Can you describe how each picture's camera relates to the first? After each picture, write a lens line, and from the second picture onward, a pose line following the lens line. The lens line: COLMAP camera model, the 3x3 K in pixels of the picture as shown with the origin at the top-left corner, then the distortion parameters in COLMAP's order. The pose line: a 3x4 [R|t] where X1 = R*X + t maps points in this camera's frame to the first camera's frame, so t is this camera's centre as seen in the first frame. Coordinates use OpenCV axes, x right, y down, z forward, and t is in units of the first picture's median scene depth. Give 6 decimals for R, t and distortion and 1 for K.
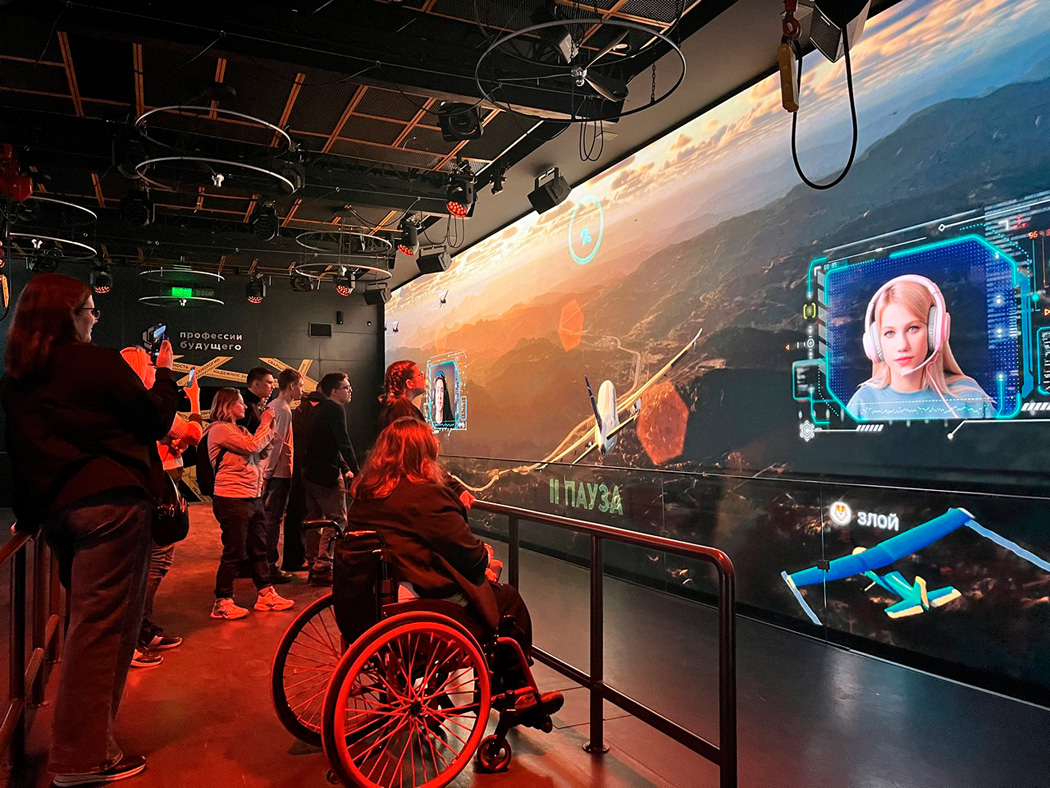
lens RADIAL K [[797.6, 0, 520.8], [0, 797.6, 401.5], [0, 0, 1]] dist [-0.011852, -0.005837]
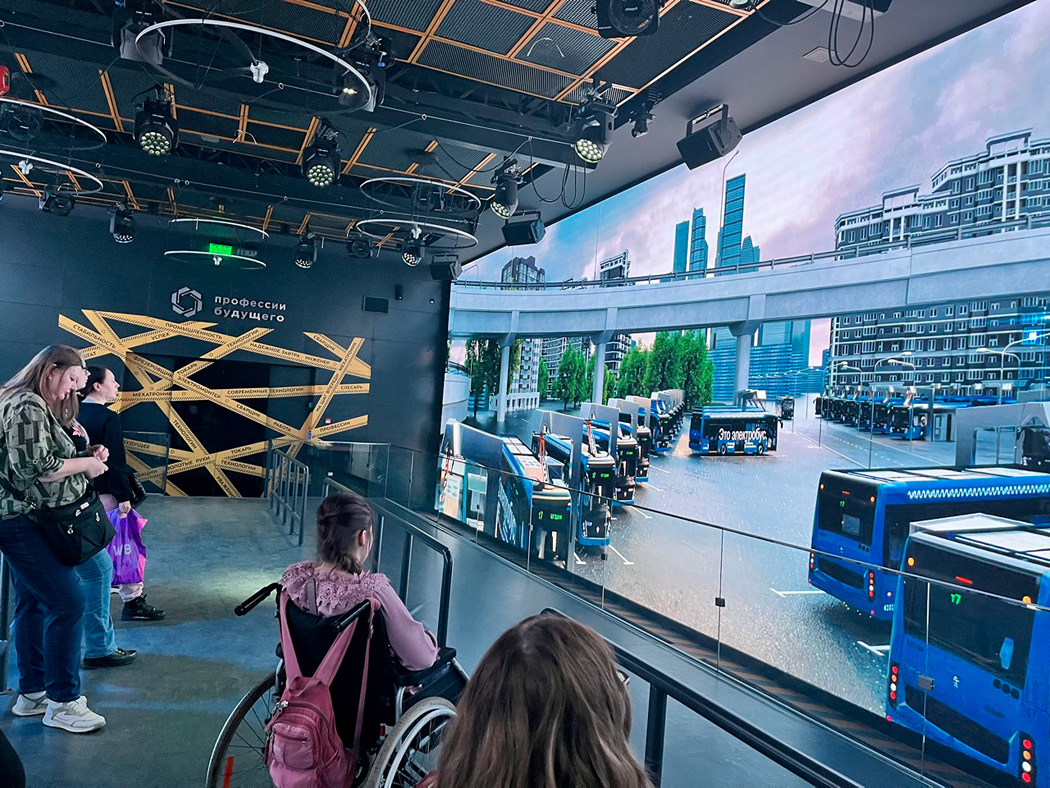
lens RADIAL K [[797.6, 0, 529.6], [0, 797.6, 387.0], [0, 0, 1]] dist [-0.011852, -0.005837]
pose [[0.996711, 0.071295, -0.038533, -0.079571], [-0.071321, 0.997453, 0.000694, -0.022749], [0.038484, 0.002056, 0.999257, 0.247084]]
